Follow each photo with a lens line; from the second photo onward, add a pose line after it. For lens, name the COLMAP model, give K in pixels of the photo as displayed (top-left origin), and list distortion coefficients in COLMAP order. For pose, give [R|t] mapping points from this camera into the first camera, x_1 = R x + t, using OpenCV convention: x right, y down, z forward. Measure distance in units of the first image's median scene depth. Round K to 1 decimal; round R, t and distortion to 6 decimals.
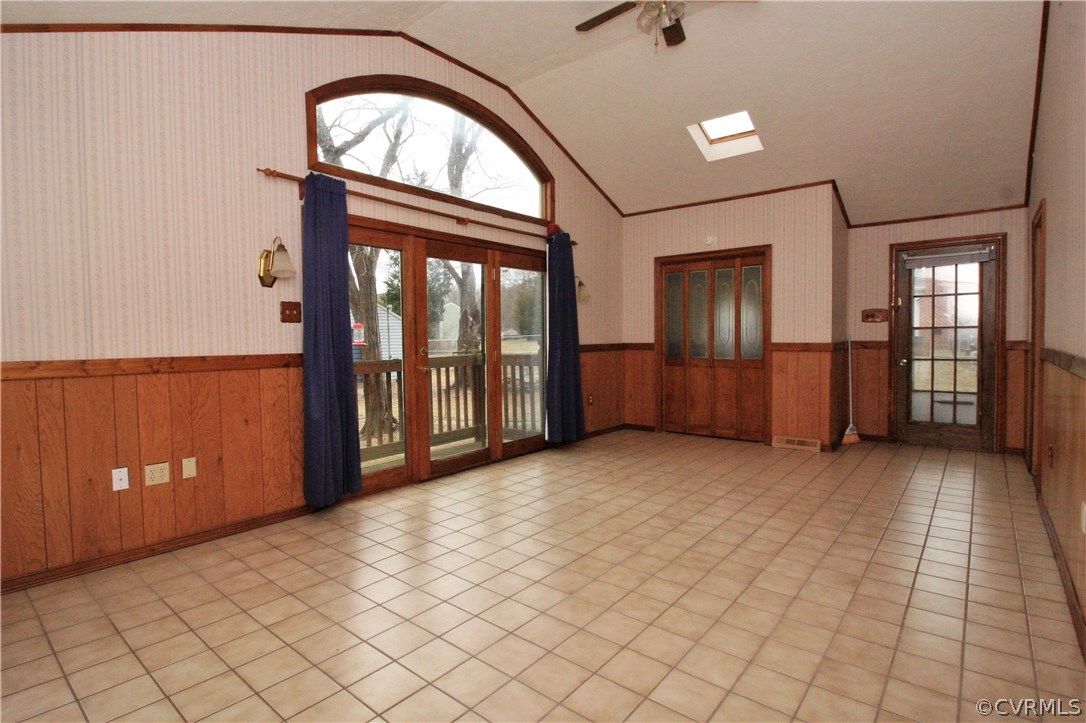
lens RADIAL K [[534.1, 0, 546.3], [0, 534.1, 355.7], [0, 0, 1]] dist [-0.002306, -0.001406]
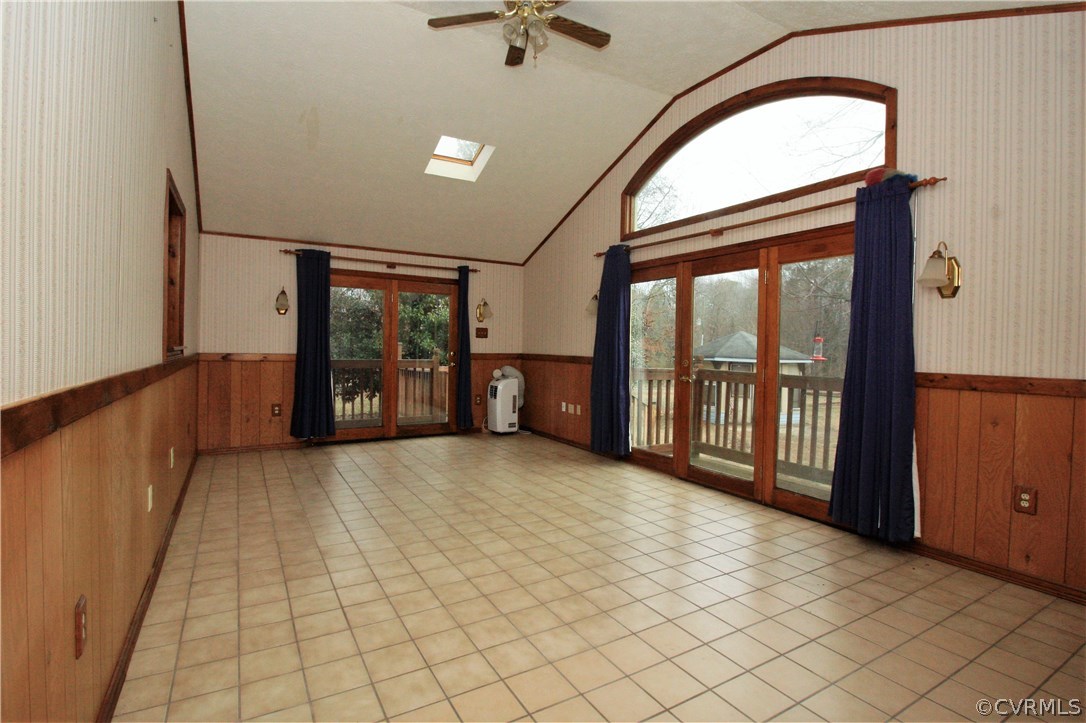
lens RADIAL K [[511.0, 0, 546.1], [0, 511.0, 363.1], [0, 0, 1]] dist [-0.015495, 0.000074]
pose [[-0.334693, 0.033690, -0.941725, 0.856403], [-0.051958, 0.997181, 0.054140, -0.049635], [0.940894, 0.067050, -0.331998, 1.060636]]
